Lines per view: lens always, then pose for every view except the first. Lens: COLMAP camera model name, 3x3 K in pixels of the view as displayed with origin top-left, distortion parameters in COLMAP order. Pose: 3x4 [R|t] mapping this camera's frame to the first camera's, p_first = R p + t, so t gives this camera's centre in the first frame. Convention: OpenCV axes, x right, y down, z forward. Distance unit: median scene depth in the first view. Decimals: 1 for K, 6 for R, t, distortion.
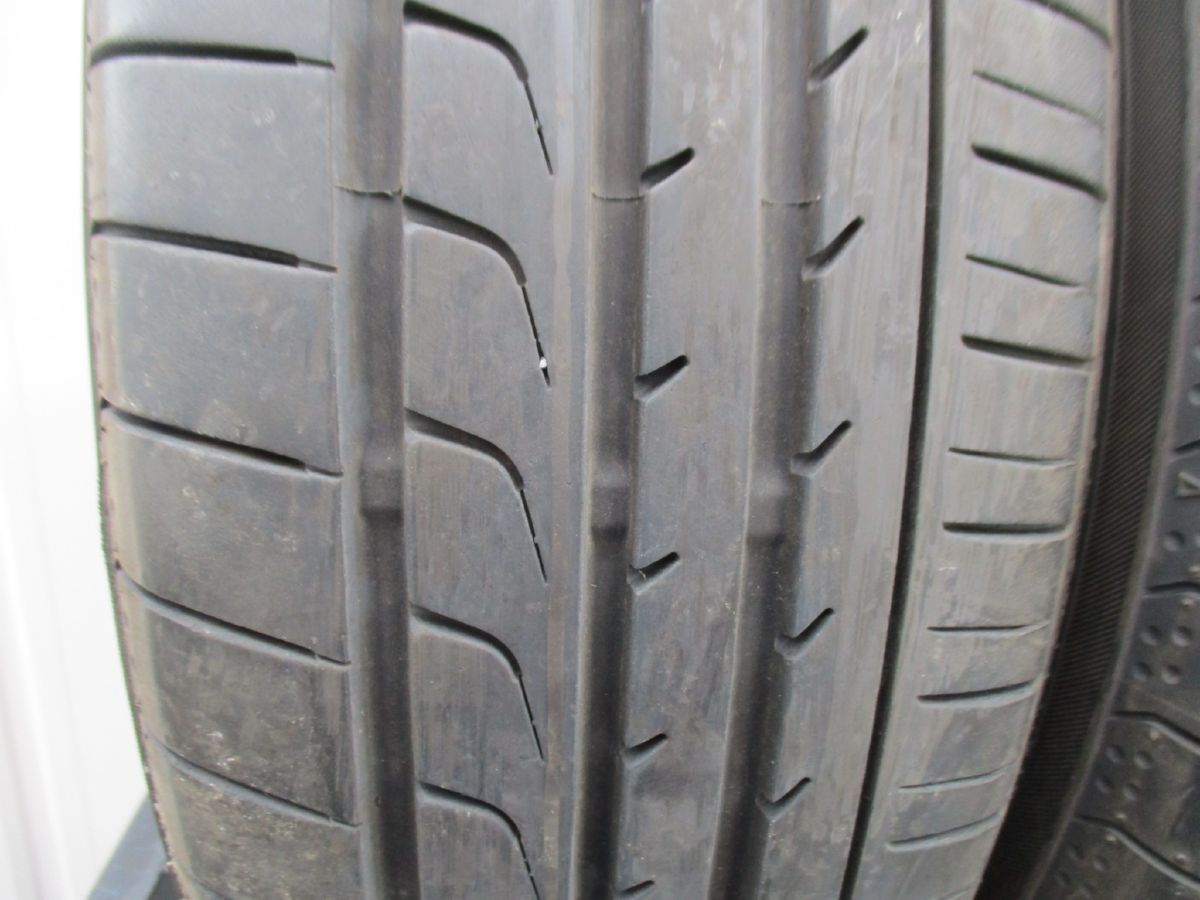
lens RADIAL K [[998.1, 0, 600.0], [0, 998.1, 450.0], [0, 0, 1]] dist [-0.026719, 0.003167]
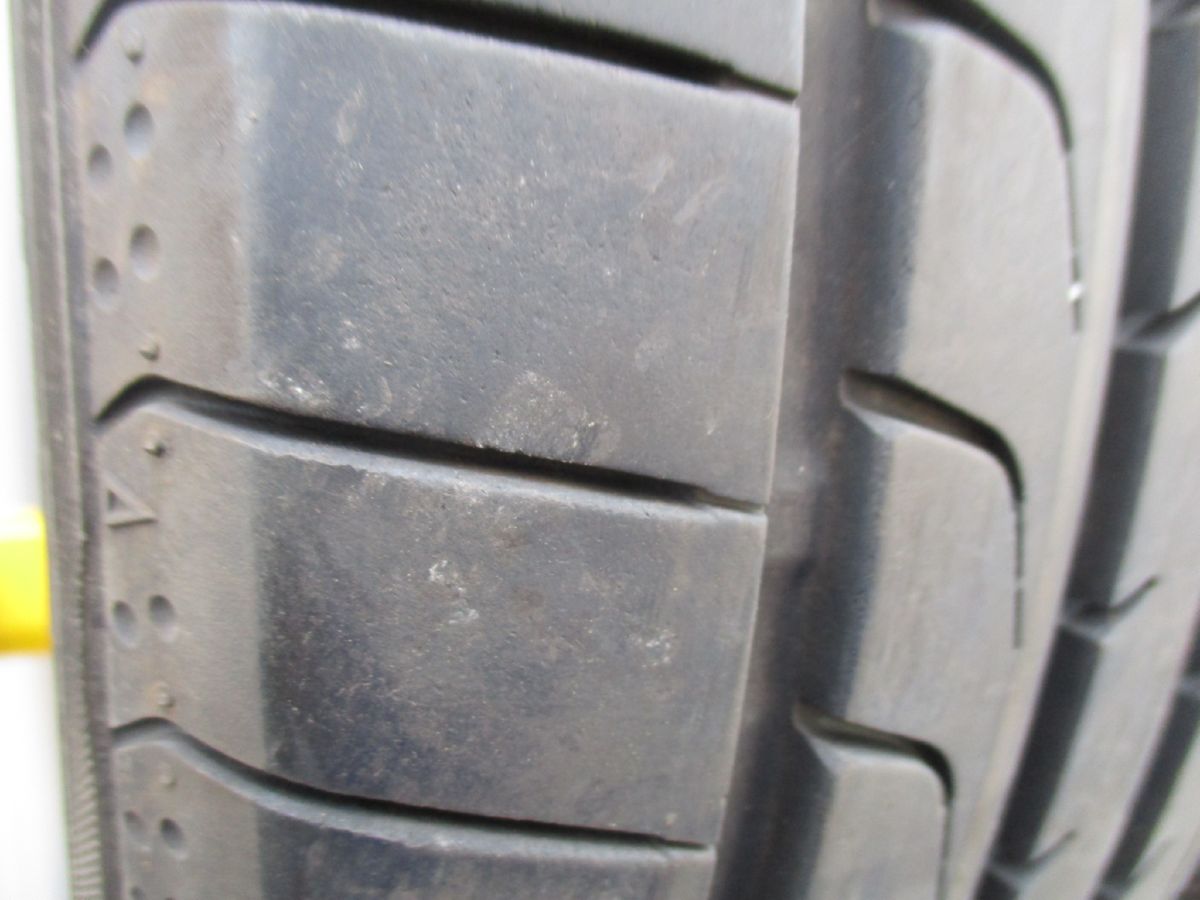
lens RADIAL K [[998.1, 0, 600.0], [0, 998.1, 450.0], [0, 0, 1]] dist [-0.026719, 0.003167]
pose [[0.915103, -0.067141, 0.397591, -0.535151], [0.050289, 0.997345, 0.052676, -0.036713], [-0.400072, -0.028209, 0.916050, 0.547524]]
